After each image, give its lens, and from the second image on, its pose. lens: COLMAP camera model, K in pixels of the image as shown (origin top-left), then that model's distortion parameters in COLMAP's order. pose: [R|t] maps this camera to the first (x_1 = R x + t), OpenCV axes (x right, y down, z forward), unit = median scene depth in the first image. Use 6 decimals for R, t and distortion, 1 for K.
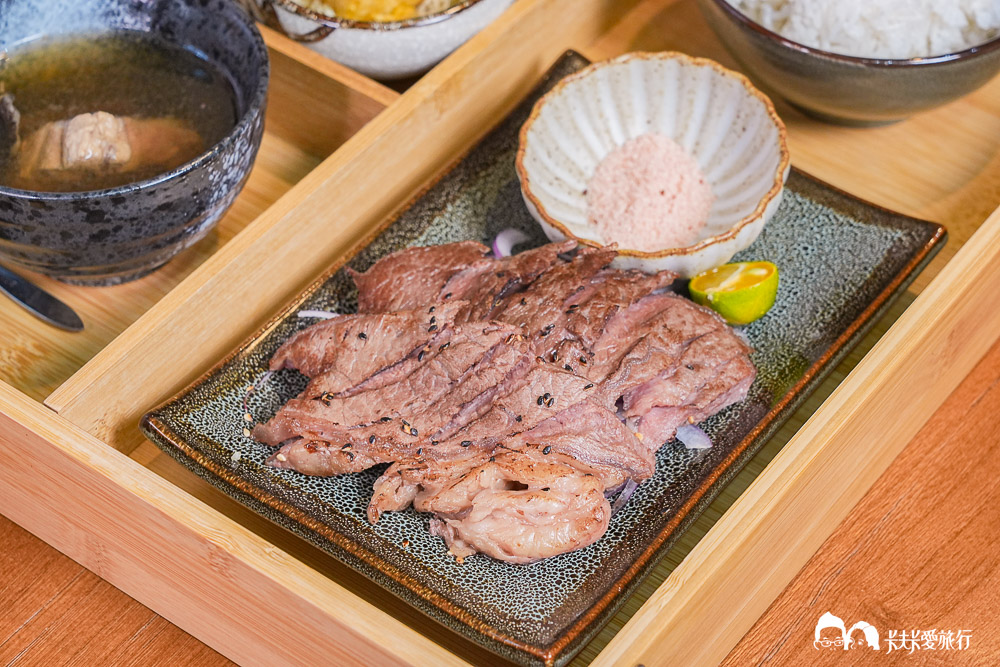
lens RADIAL K [[2585.1, 0, 500.0], [0, 2585.1, 333.5], [0, 0, 1]] dist [-0.043338, -0.075401]
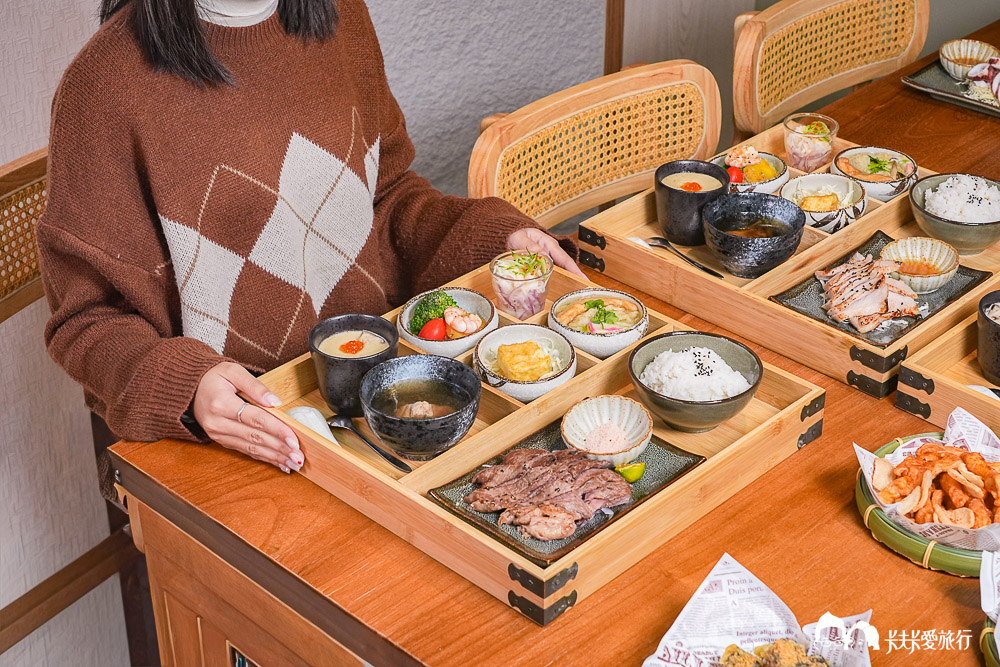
lens RADIAL K [[1710.7, 0, 500.0], [0, 1710.7, 333.5], [0, 0, 1]] dist [-0.011196, 0.125572]
pose [[0.991200, 0.057489, -0.119236, 0.170176], [-0.085492, 0.965728, -0.245074, 0.328817], [0.101060, 0.253111, 0.962144, -0.954037]]
